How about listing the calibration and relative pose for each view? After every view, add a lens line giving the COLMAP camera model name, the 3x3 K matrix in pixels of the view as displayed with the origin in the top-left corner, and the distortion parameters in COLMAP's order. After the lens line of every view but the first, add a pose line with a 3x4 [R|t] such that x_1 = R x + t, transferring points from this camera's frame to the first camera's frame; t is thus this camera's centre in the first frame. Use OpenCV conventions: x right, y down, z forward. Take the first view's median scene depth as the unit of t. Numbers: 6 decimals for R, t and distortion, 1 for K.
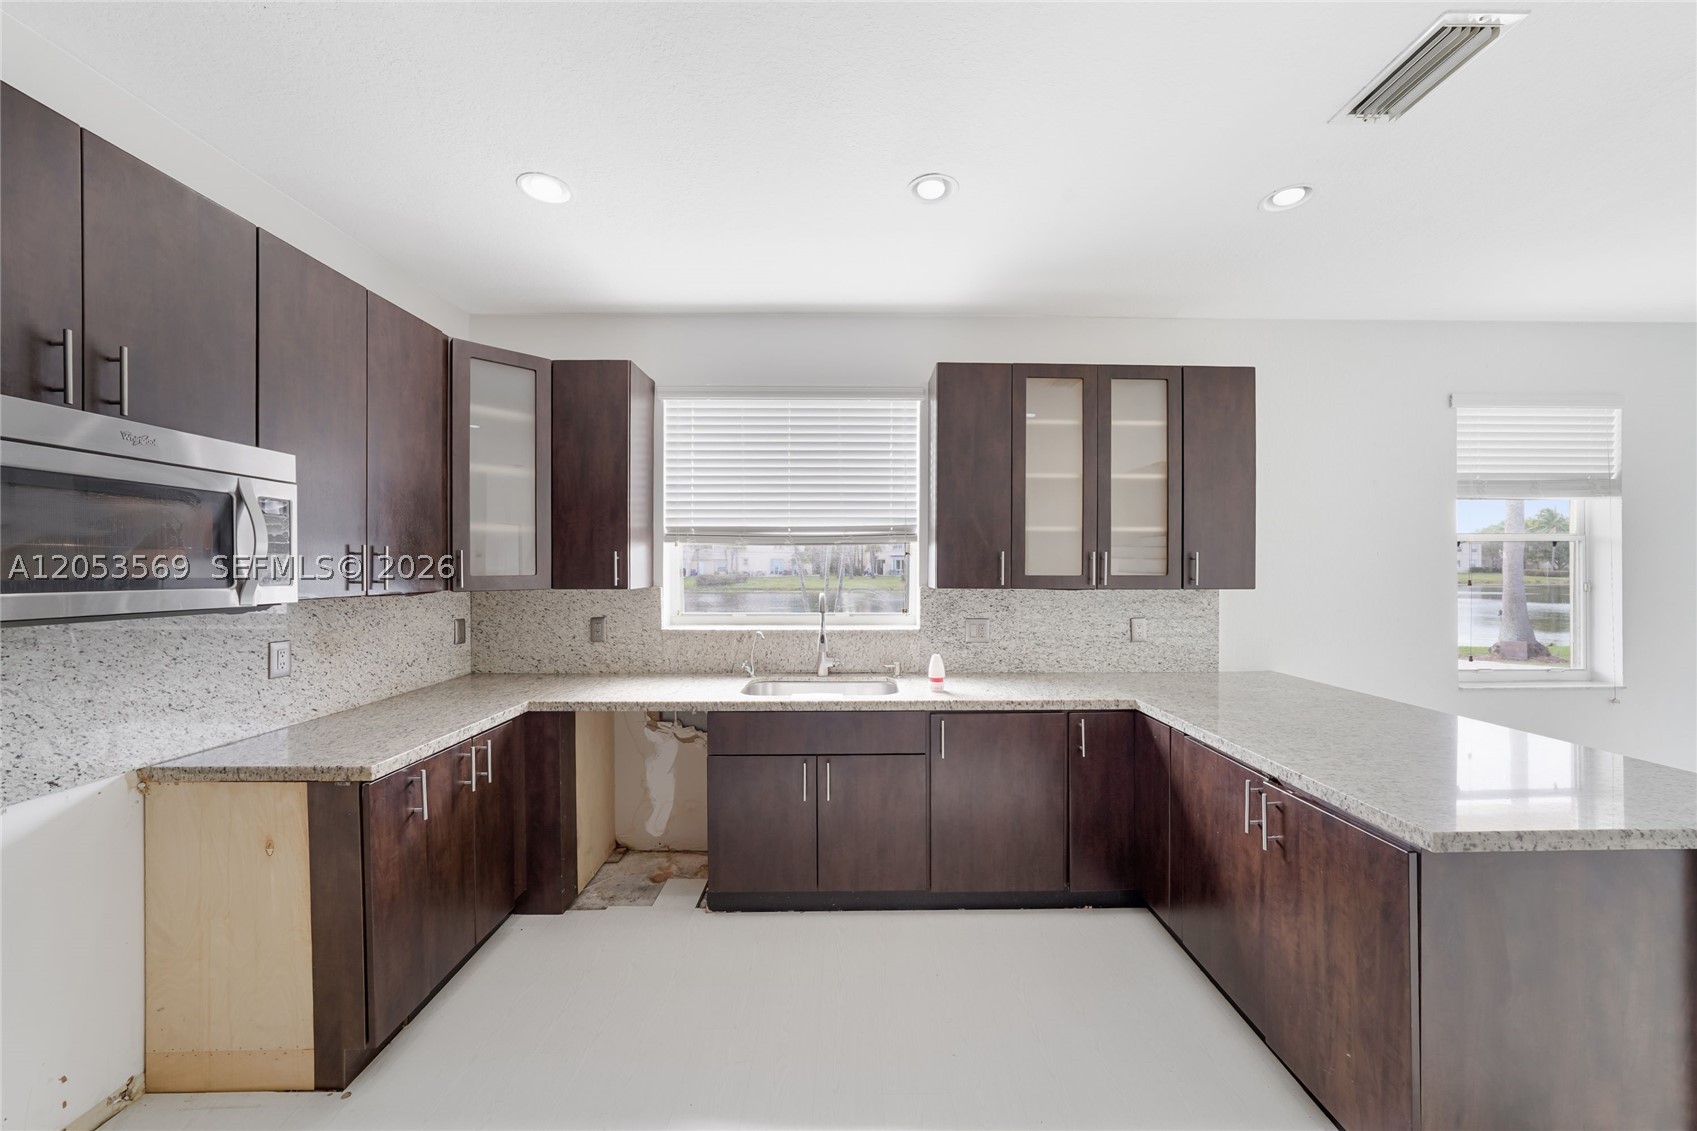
lens RADIAL K [[596.0, 0, 846.2], [0, 596.0, 566.9], [0, 0, 1]] dist [-0.012379, 0.002775]
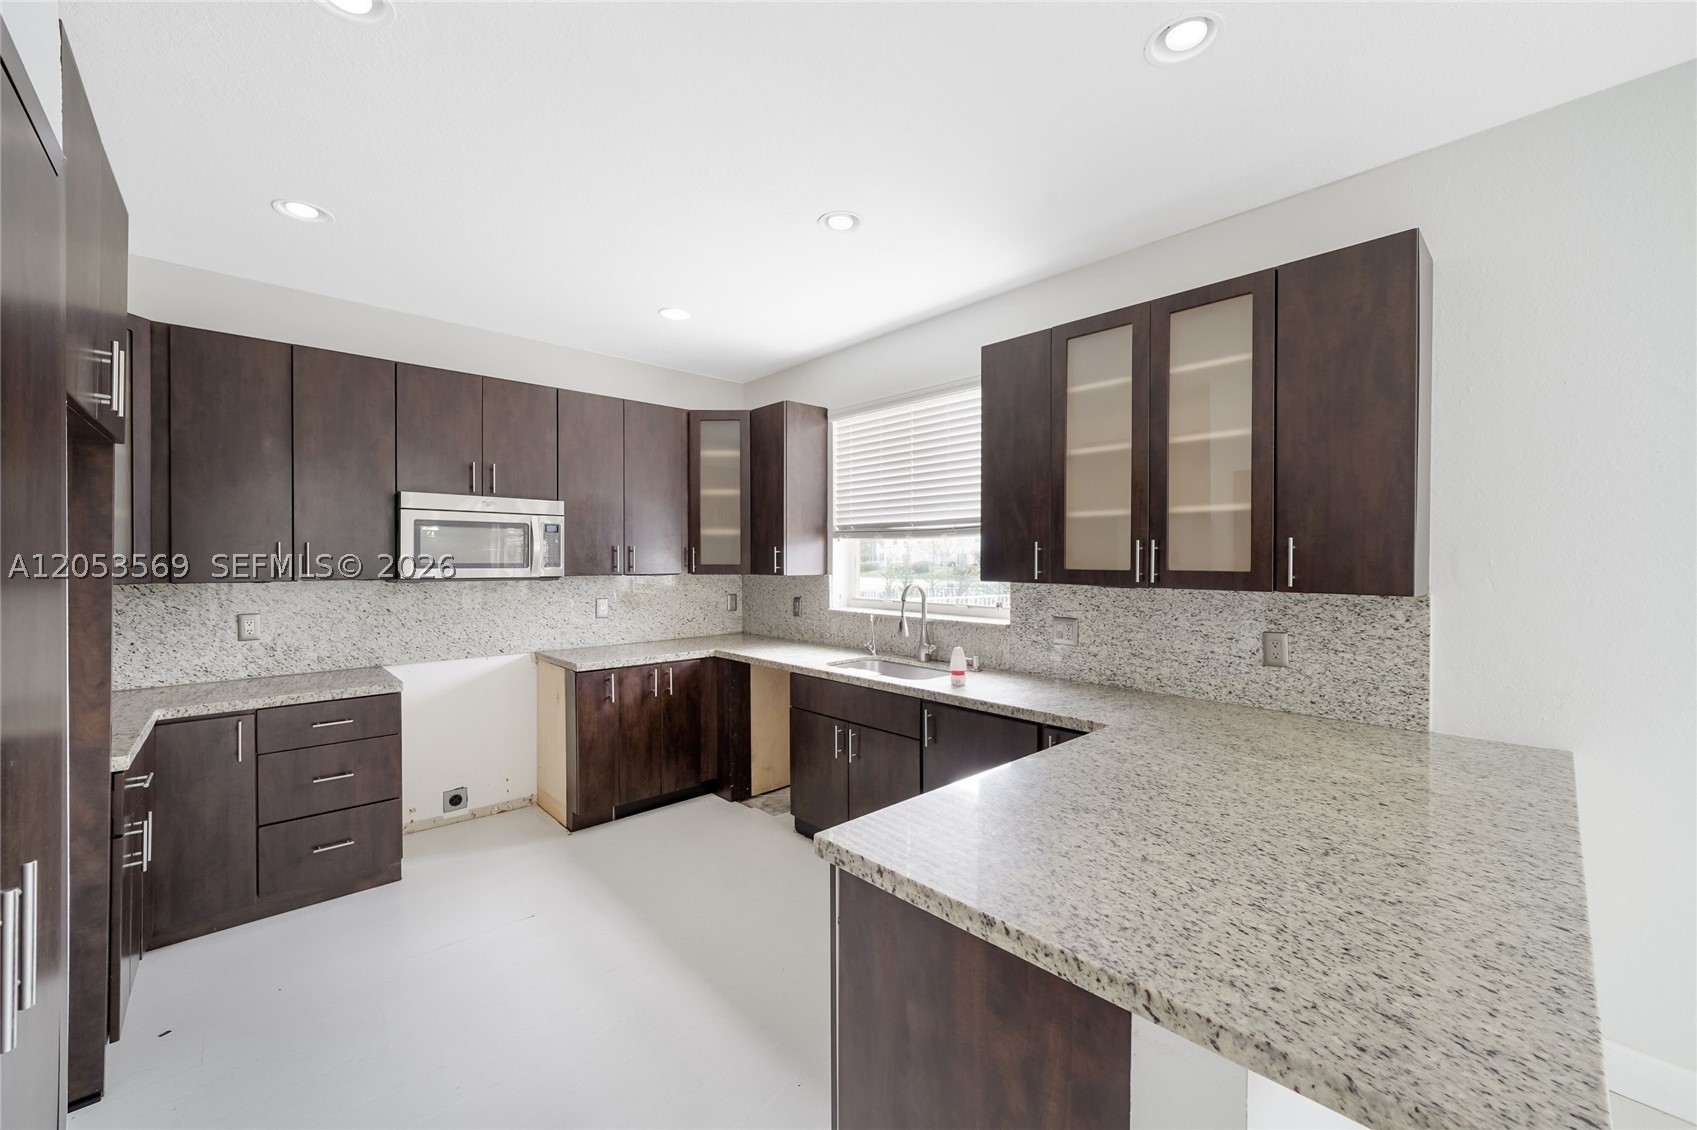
lens RADIAL K [[664.9, 0, 861.1], [0, 664.9, 554.7], [0, 0, 1]] dist [0.006149, 0.000703]
pose [[0.683635, -0.003054, -0.729818, 0.794542], [-0.001729, 0.999982, -0.005805, 0.000197], [0.729822, 0.005231, 0.683617, 0.118657]]
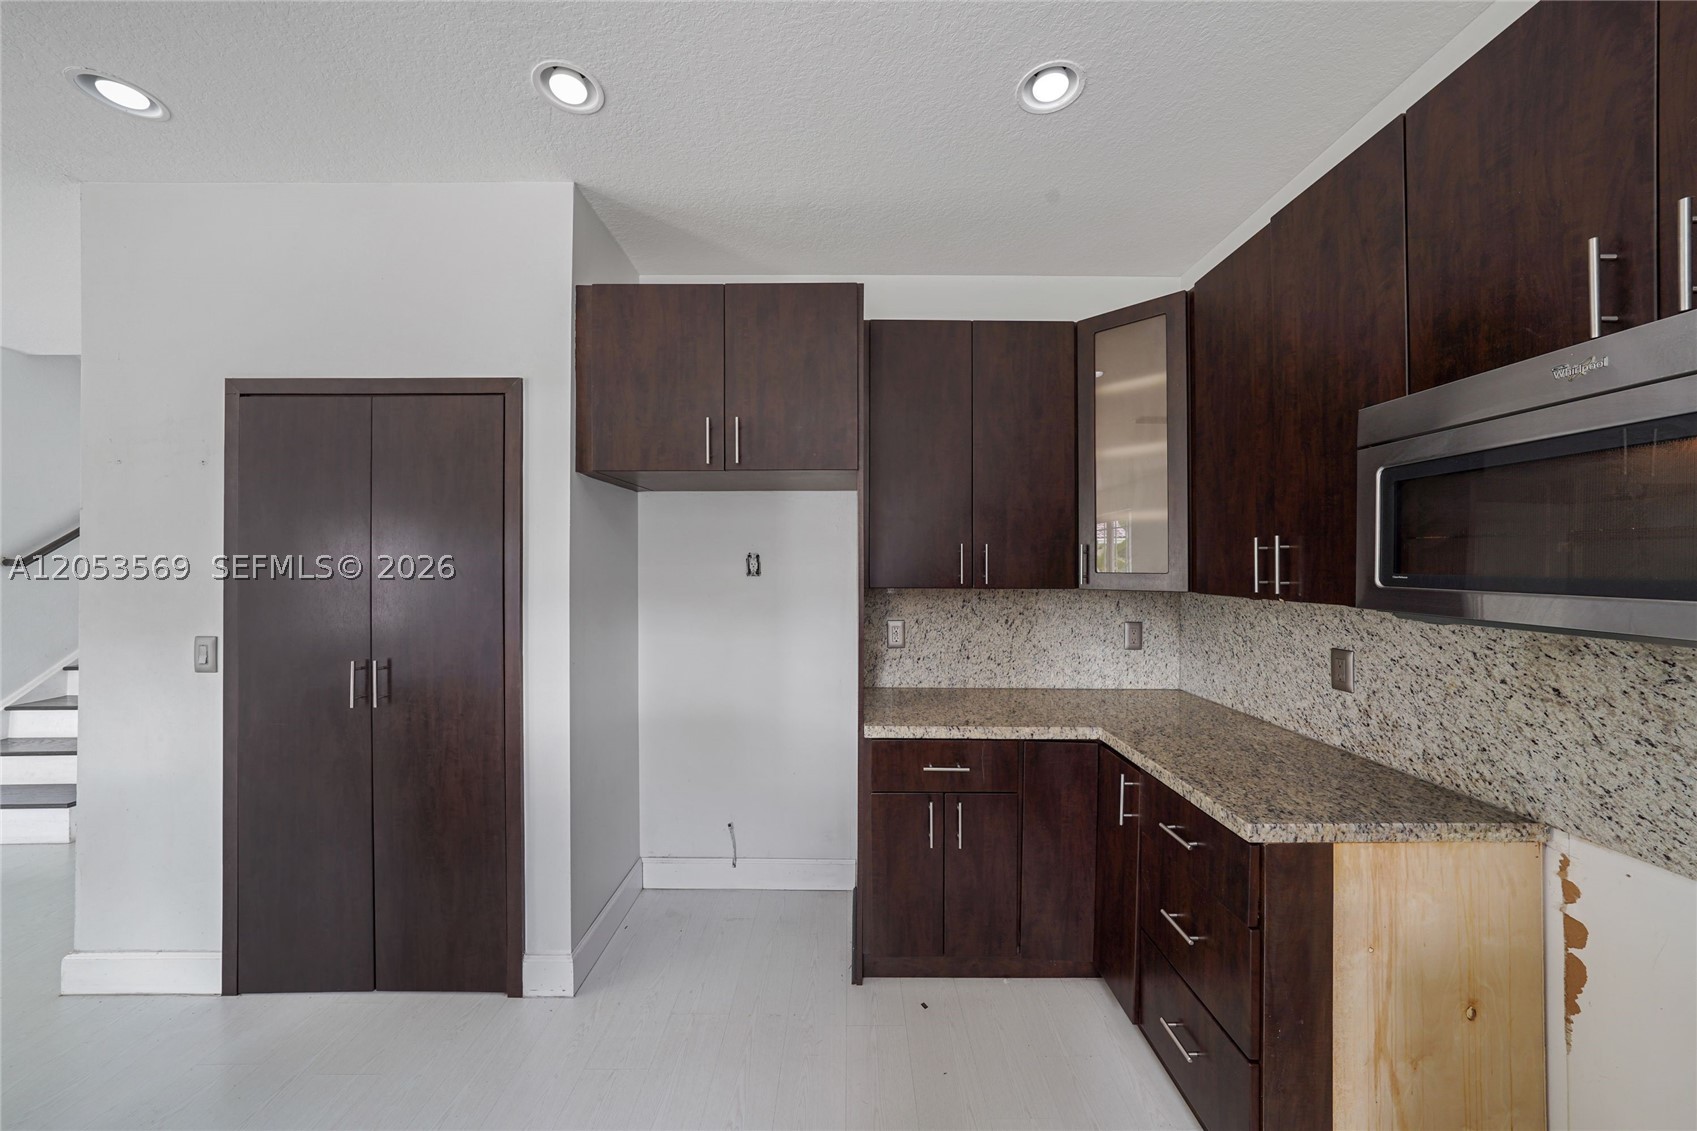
lens RADIAL K [[596.0, 0, 854.5], [0, 596.0, 559.8], [0, 0, 1]] dist [-0.012379, 0.002775]
pose [[-0.999997, -0.002004, -0.001711, -0.164031], [-0.001994, 0.999981, -0.005832, 0.002431], [0.001722, -0.005828, -0.999982, 0.753231]]
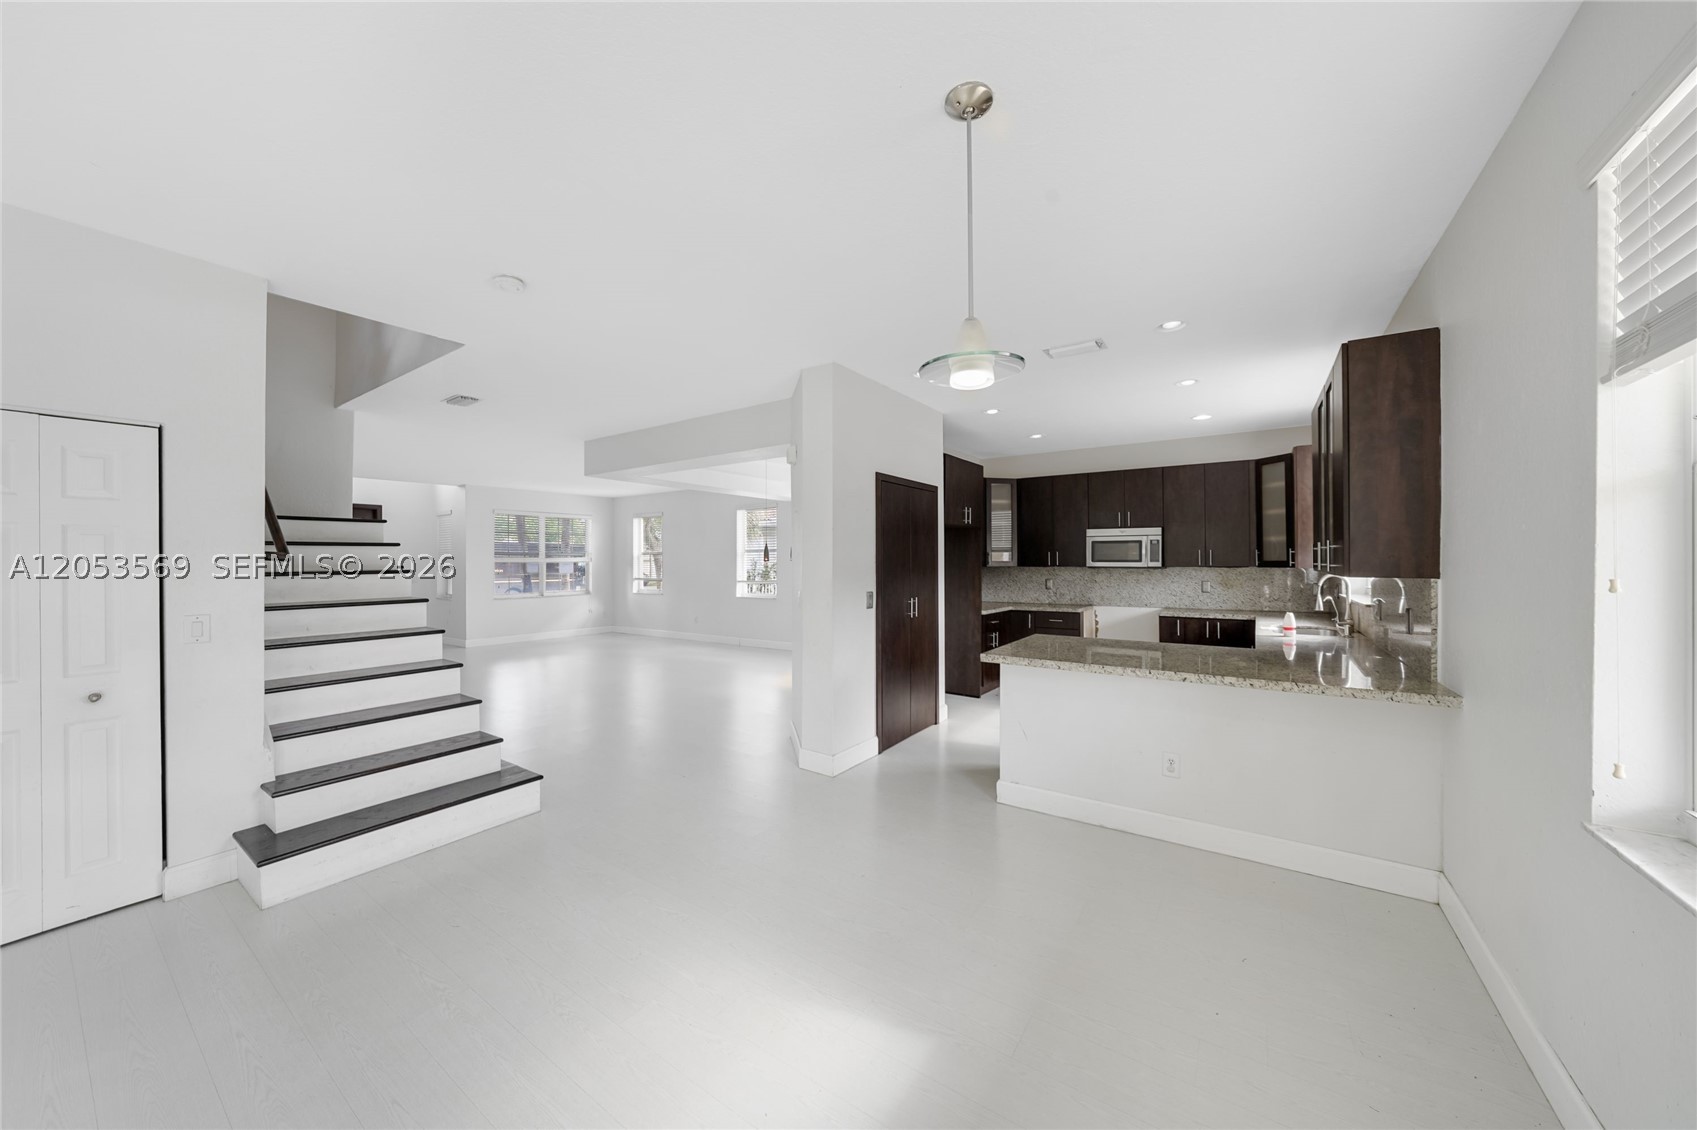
lens RADIAL K [[596.0, 0, 847.2], [0, 596.0, 559.0], [0, 0, 1]] dist [-0.012379, 0.002775]
pose [[-0.563101, -0.004340, -0.826376, 1.918825], [0.000235, 0.999985, -0.005412, 0.017963], [0.826388, -0.003242, -0.563092, 0.856726]]
